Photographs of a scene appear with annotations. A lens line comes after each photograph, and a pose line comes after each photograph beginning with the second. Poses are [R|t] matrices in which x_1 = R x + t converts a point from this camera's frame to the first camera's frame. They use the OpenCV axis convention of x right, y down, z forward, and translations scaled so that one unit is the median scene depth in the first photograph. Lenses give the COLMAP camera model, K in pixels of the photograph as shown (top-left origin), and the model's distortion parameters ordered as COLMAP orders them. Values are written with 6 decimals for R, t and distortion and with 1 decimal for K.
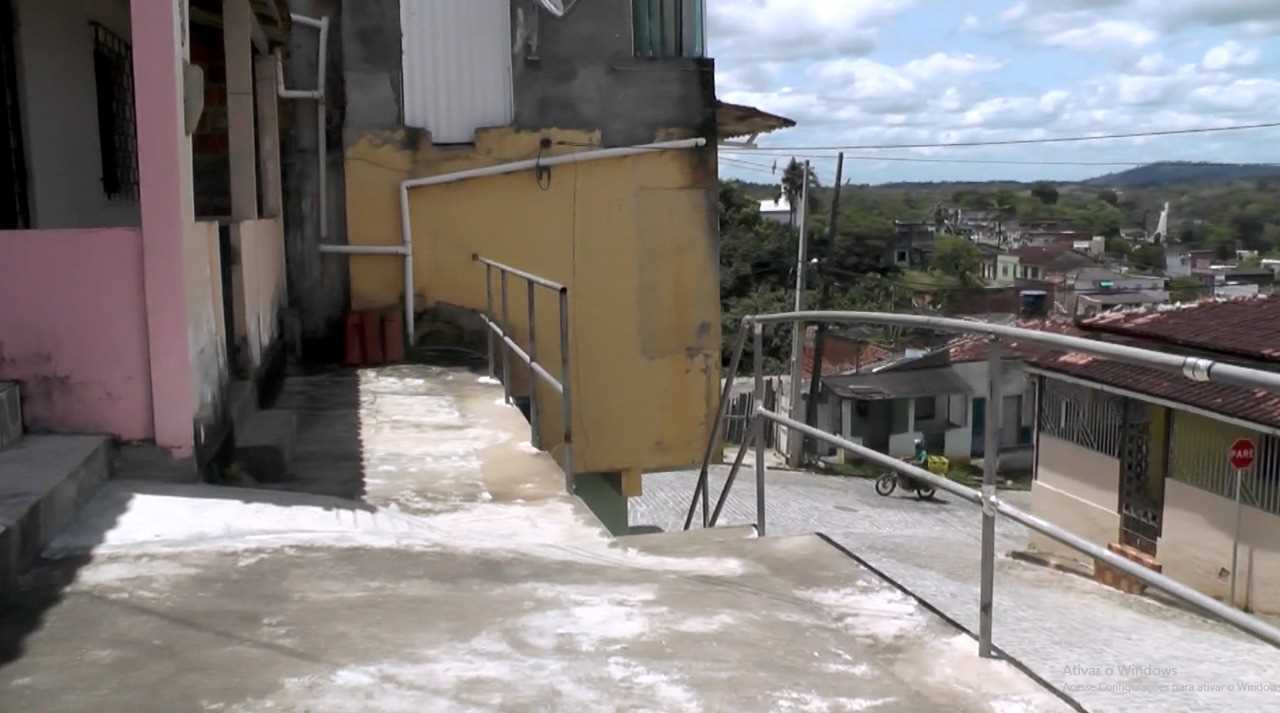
lens RADIAL K [[1175.5, 0, 636.6], [0, 1175.5, 344.4], [0, 0, 1]] dist [-0.061963, -0.025476]
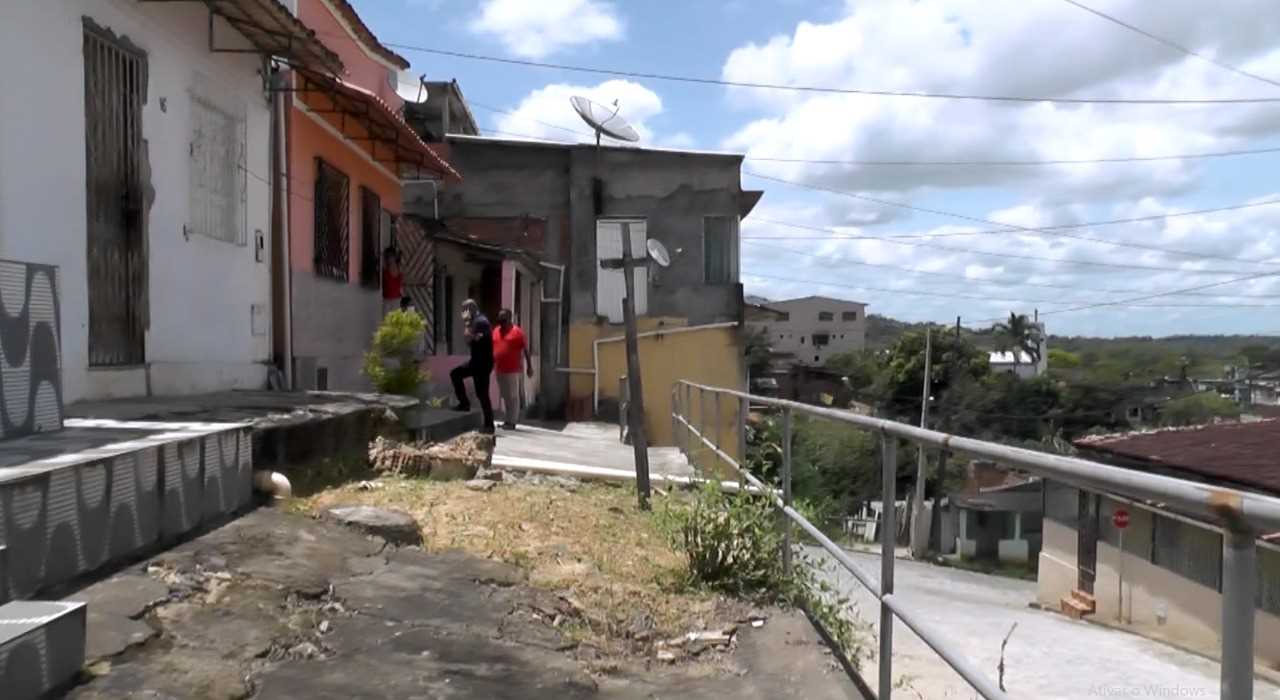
lens RADIAL K [[1153.8, 0, 640.4], [0, 1153.8, 363.1], [0, 0, 1]] dist [-0.007250, 0.033782]
pose [[0.977447, 0.025252, -0.209664, 0.325148], [-0.047598, 0.993621, -0.102229, 0.115504], [0.205745, 0.109903, 0.972415, -1.035621]]
